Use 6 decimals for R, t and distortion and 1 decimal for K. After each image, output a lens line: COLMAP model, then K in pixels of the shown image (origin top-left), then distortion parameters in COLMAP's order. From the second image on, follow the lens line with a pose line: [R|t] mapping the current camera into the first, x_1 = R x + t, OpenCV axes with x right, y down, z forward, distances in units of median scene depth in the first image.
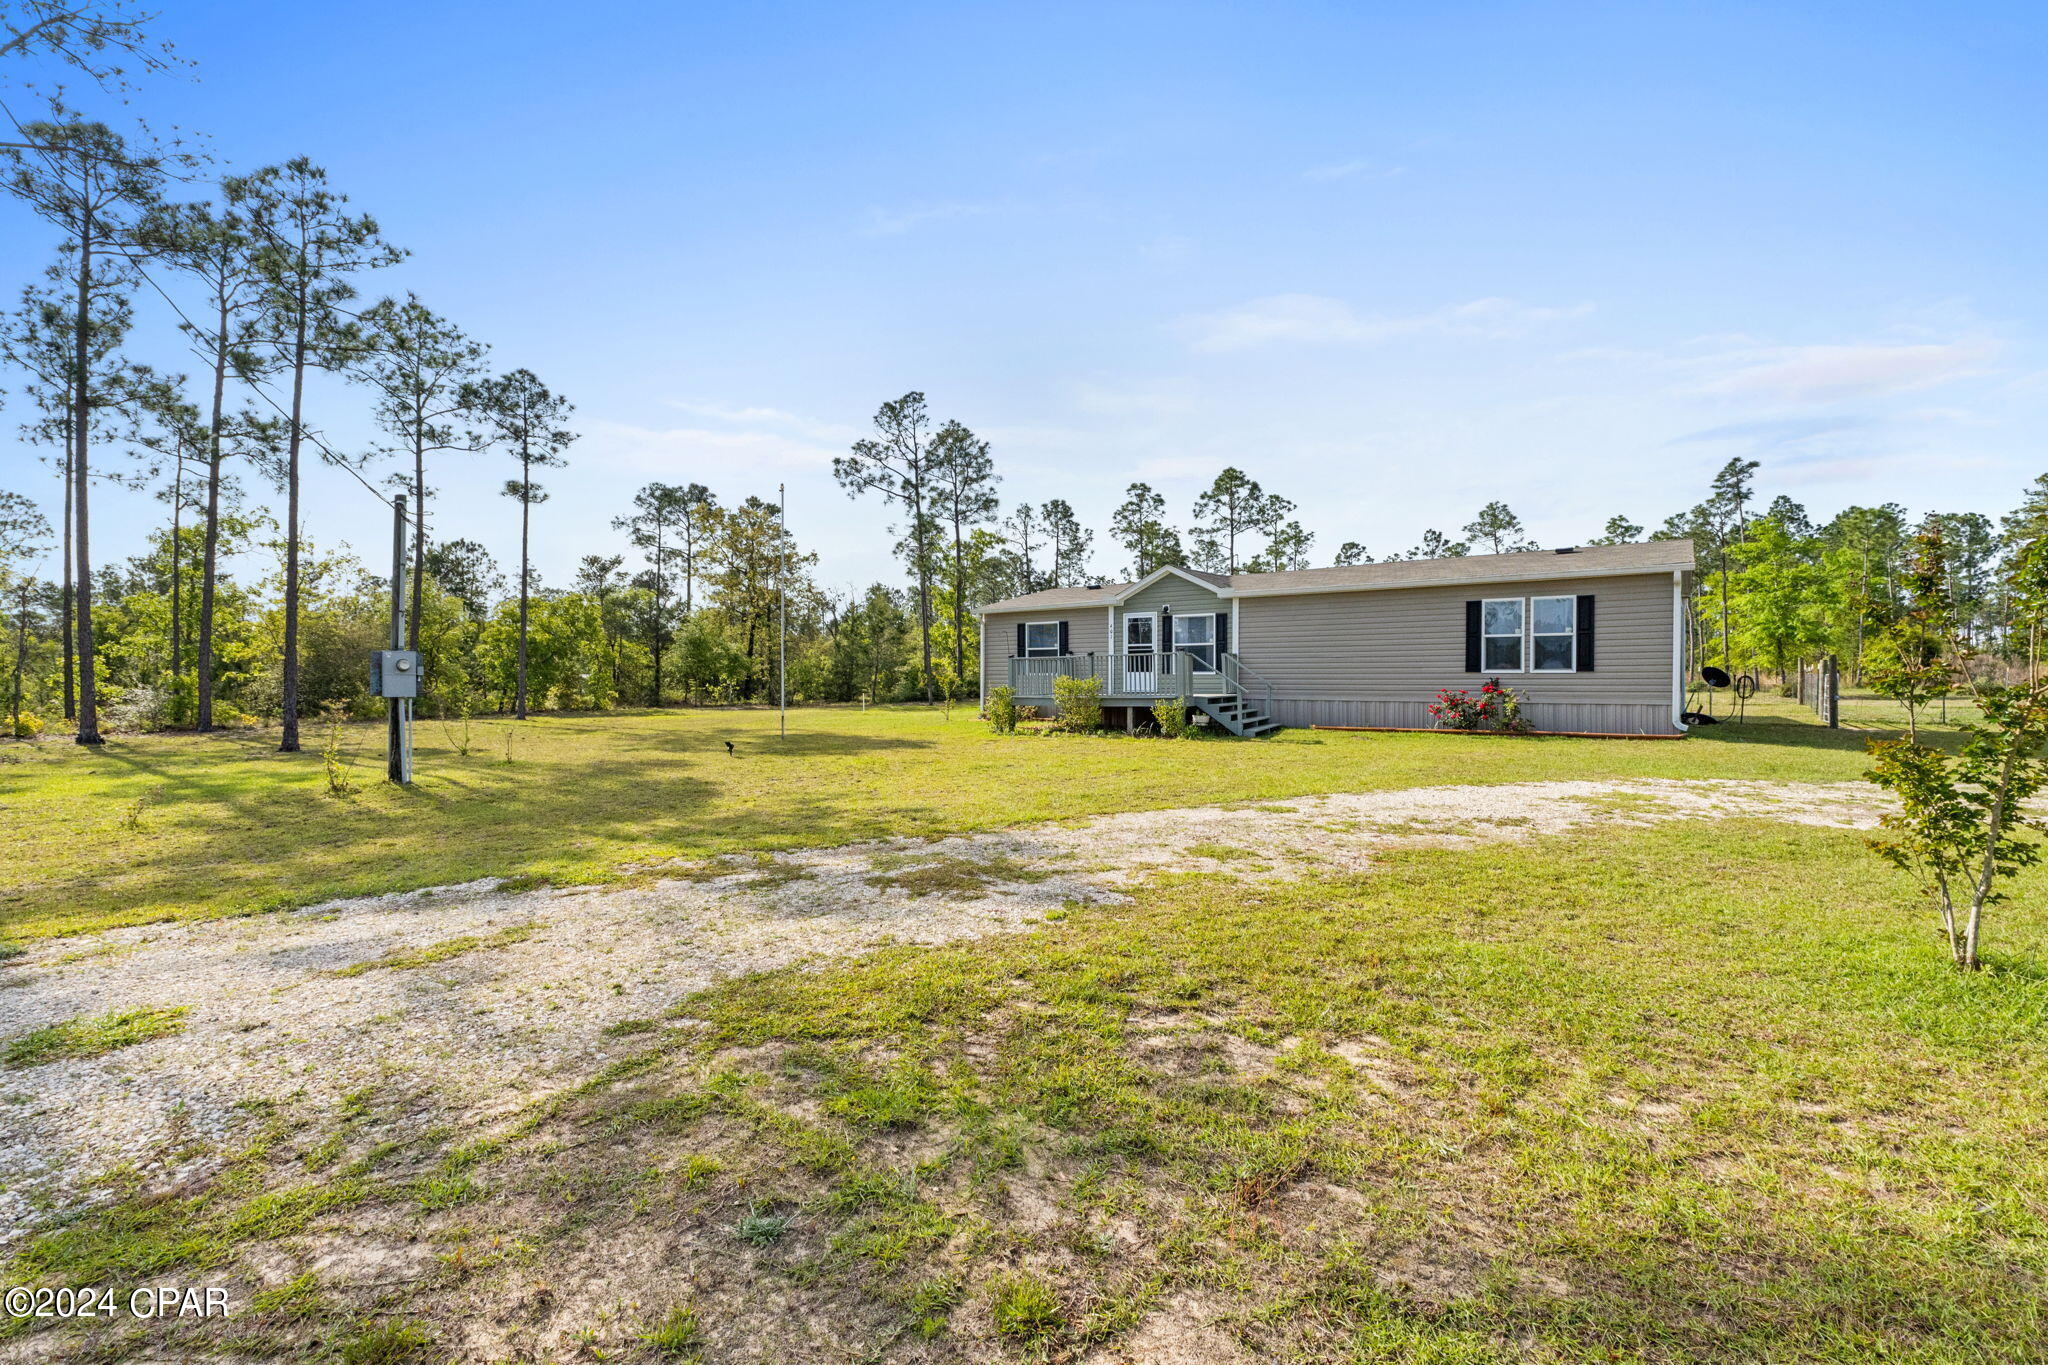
lens RADIAL K [[869.7, 0, 1025.9], [0, 869.7, 673.9], [0, 0, 1]] dist [-0.001140, -0.000030]
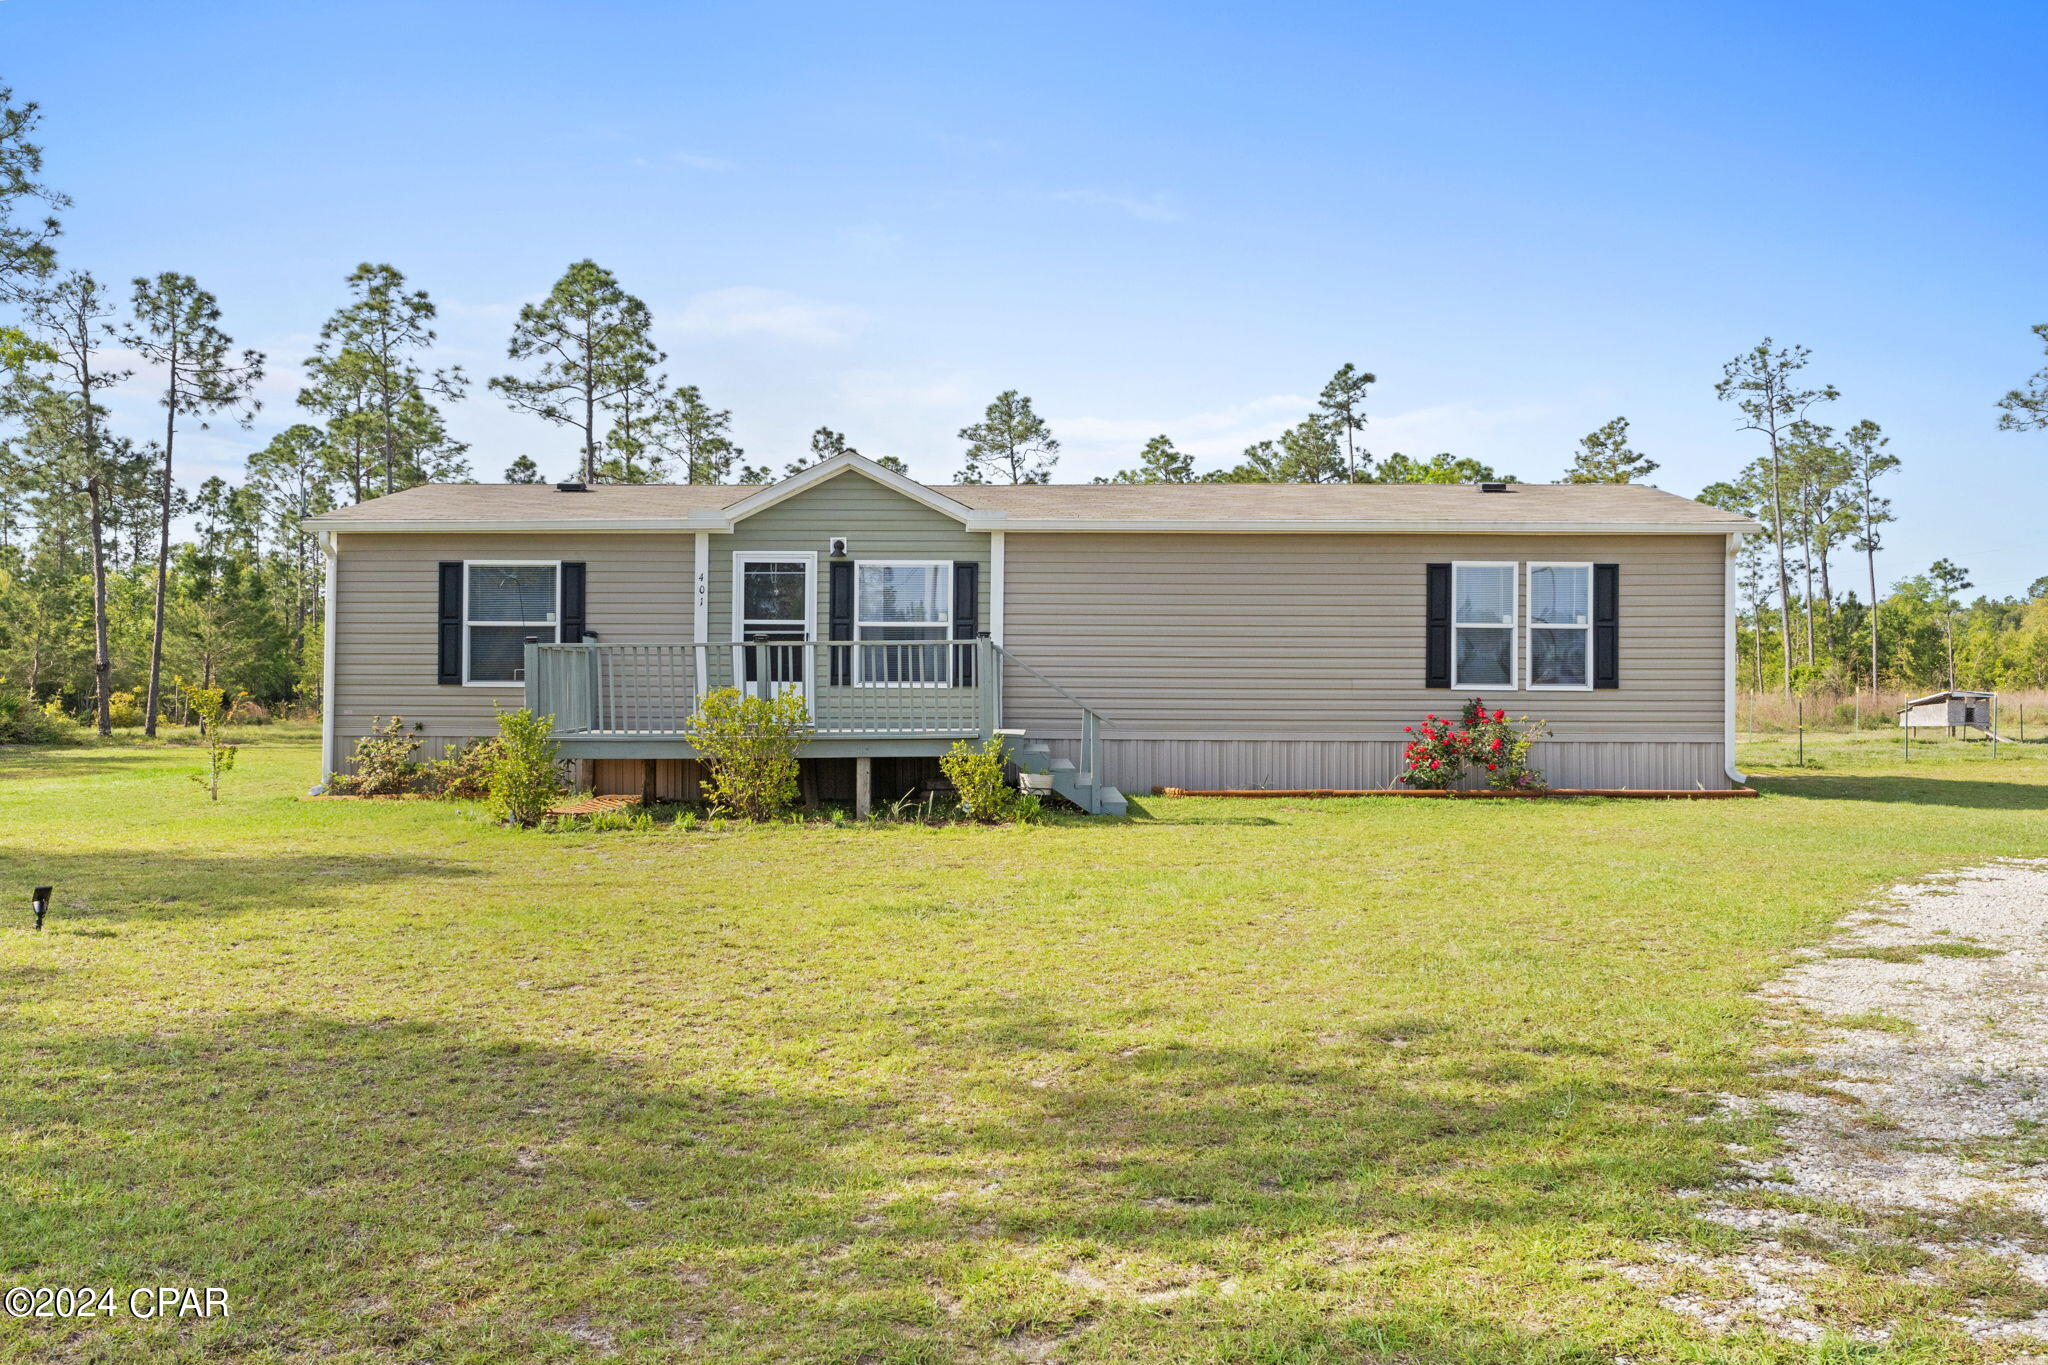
lens RADIAL K [[1732.6, 0, 1030.6], [0, 1732.6, 684.0], [0, 0, 1]] dist [-0.007227, 0.001780]
pose [[0.810239, 0.010448, 0.586007, -0.288345], [-0.008033, 0.999945, -0.006722, 0.003898], [-0.586045, 0.000739, 0.810278, 0.190225]]
